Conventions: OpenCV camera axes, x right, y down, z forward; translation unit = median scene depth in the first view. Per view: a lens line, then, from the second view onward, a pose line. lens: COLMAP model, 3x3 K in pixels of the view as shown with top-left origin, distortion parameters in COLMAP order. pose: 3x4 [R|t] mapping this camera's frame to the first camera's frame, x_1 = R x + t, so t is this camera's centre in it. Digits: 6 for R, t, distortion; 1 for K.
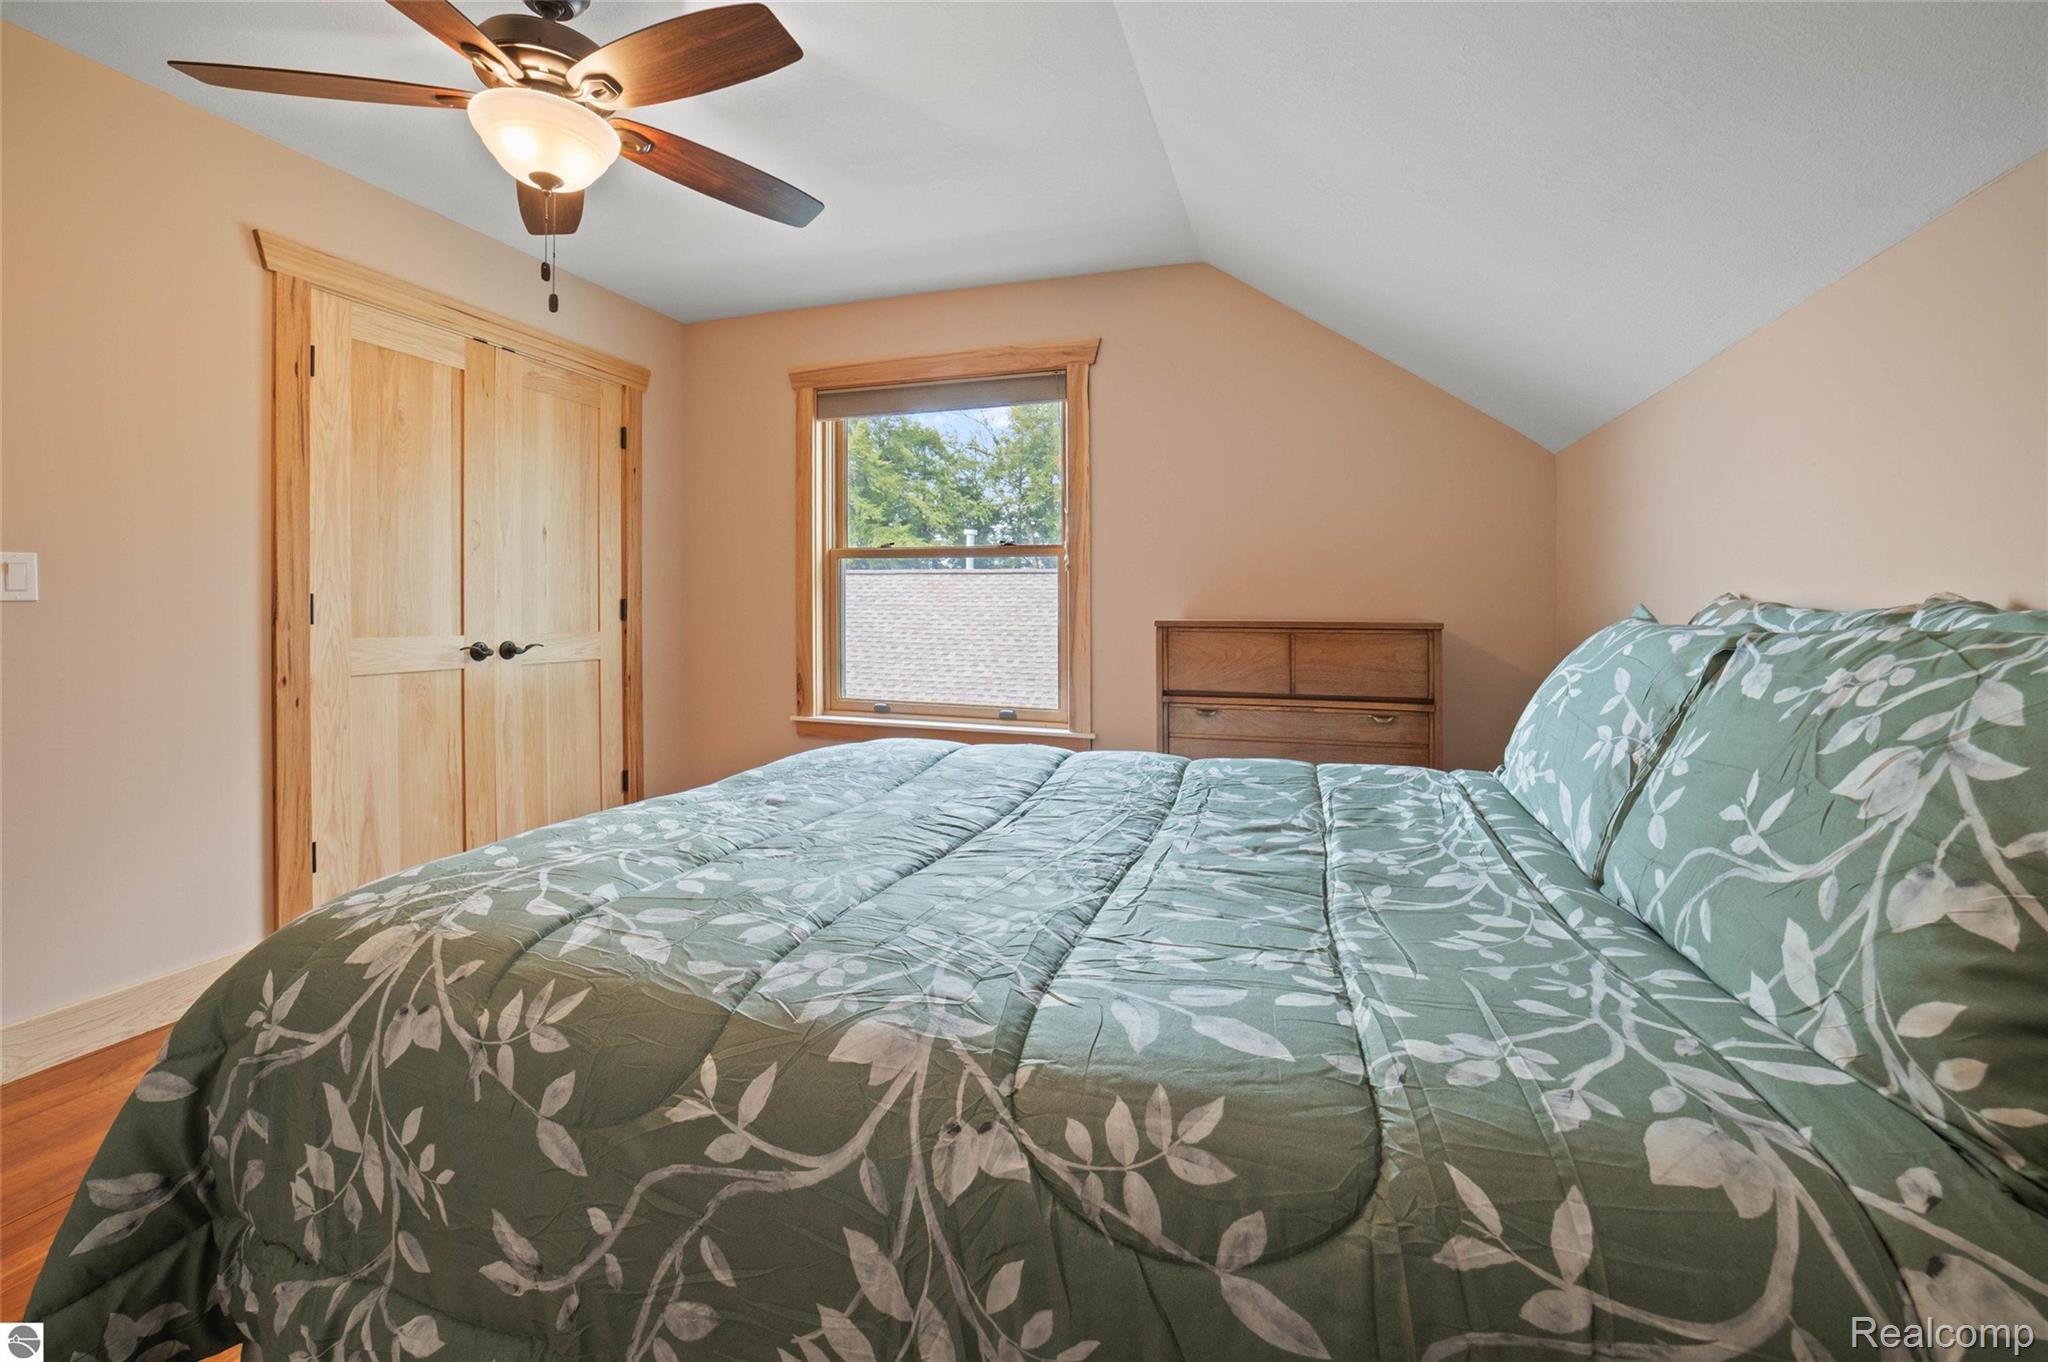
lens RADIAL K [[812.4, 0, 1026.0], [0, 812.4, 651.8], [0, 0, 1]] dist [-0.041241, 0.014306]
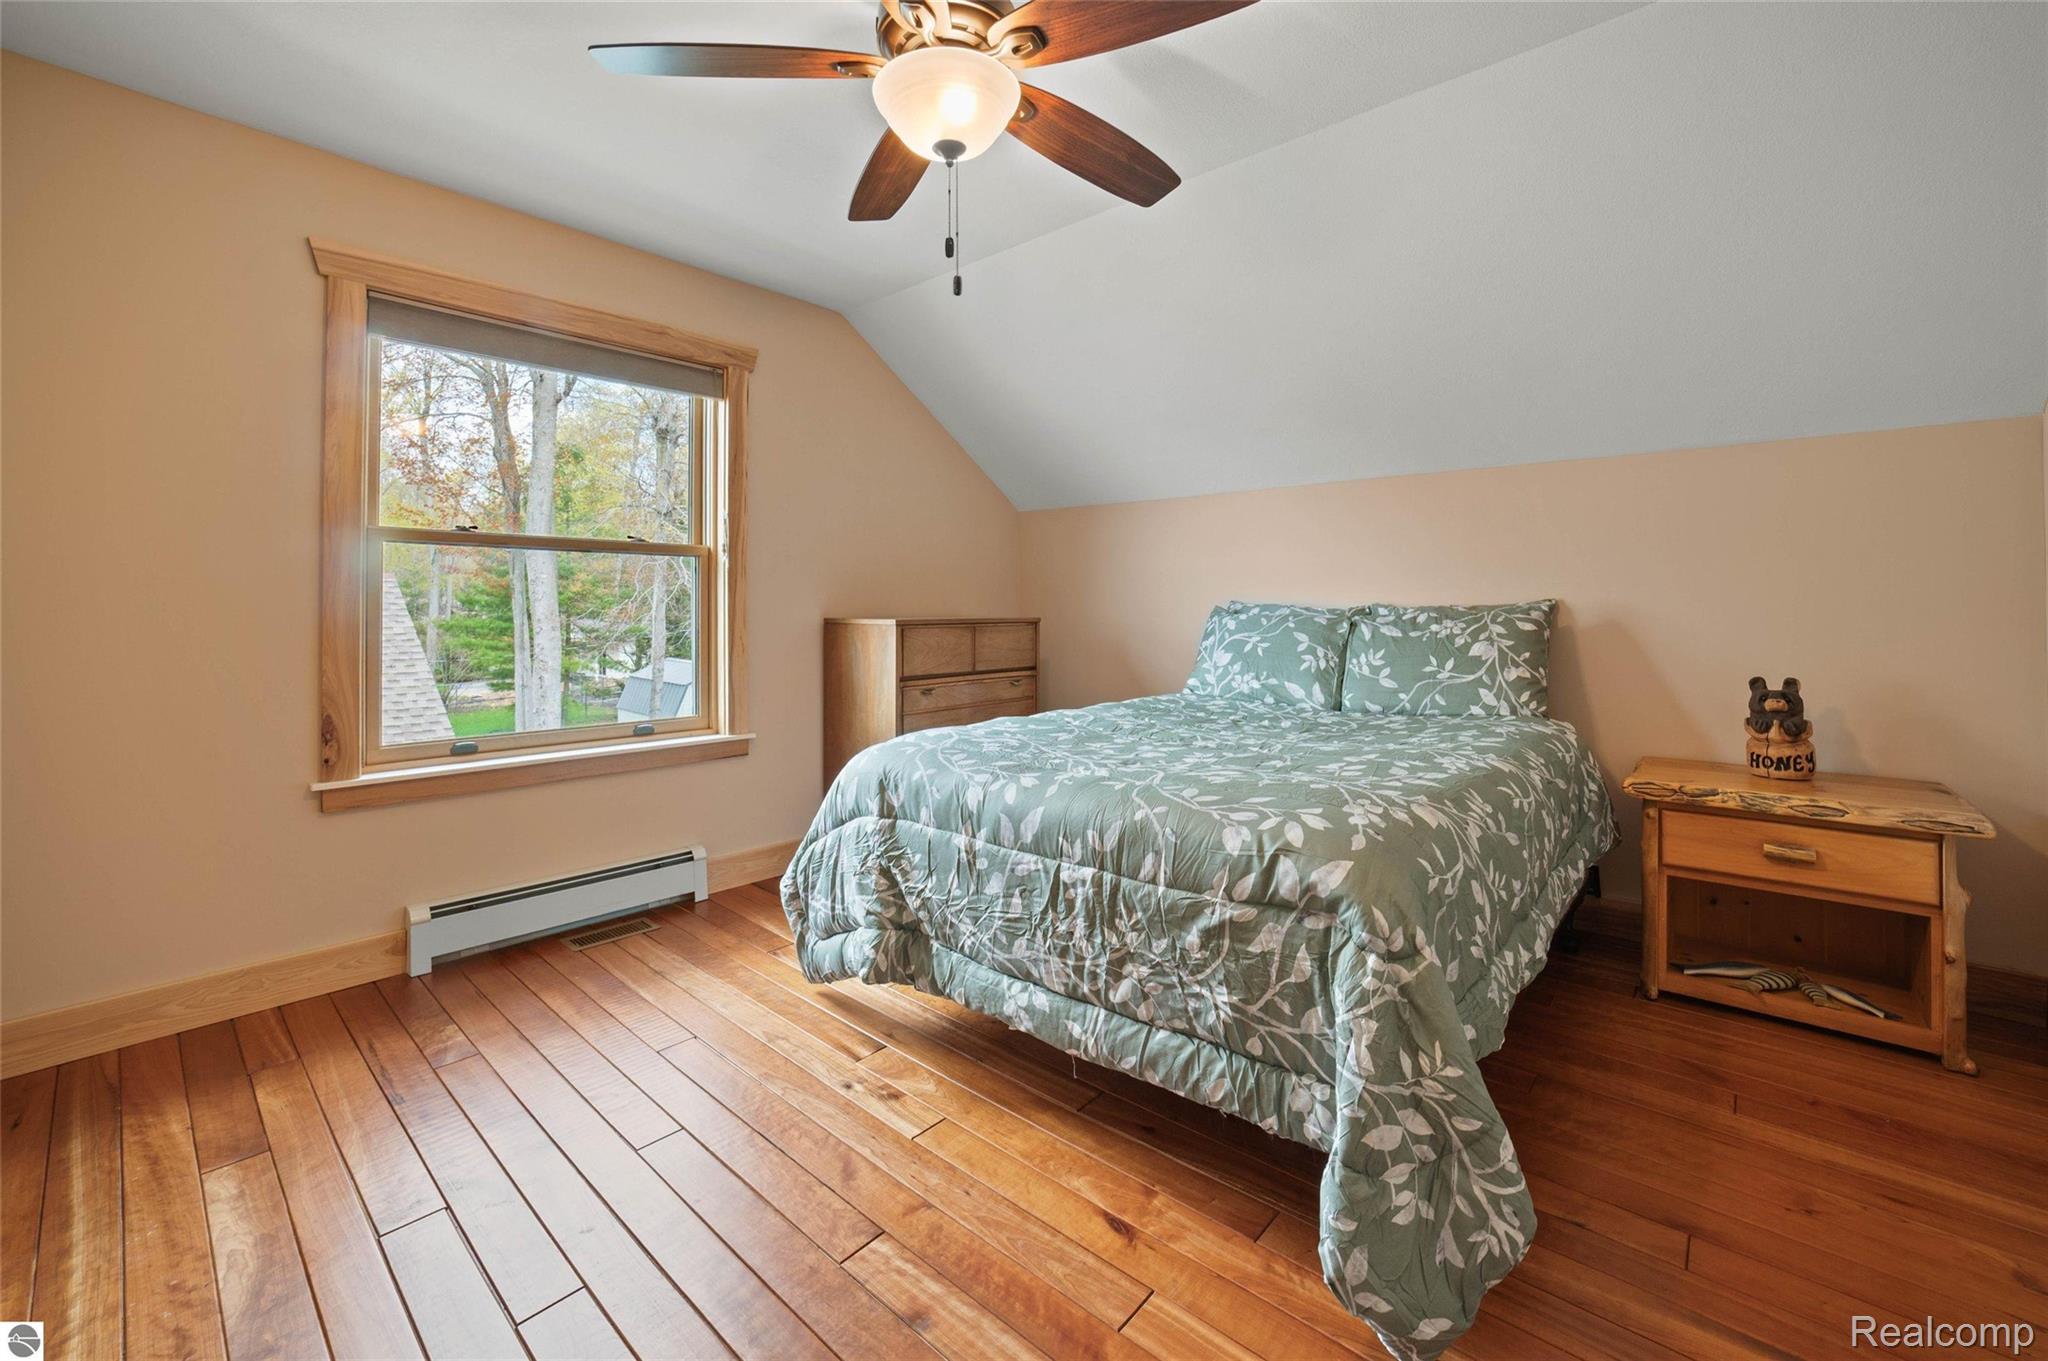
lens RADIAL K [[812.4, 0, 1026.0], [0, 812.4, 651.3], [0, 0, 1]] dist [-0.041241, 0.014306]
pose [[0.425898, -0.055462, 0.903070, -0.847491], [0.052462, 0.997954, 0.036548, -0.026280], [-0.903249, 0.031811, 0.427936, 0.312876]]
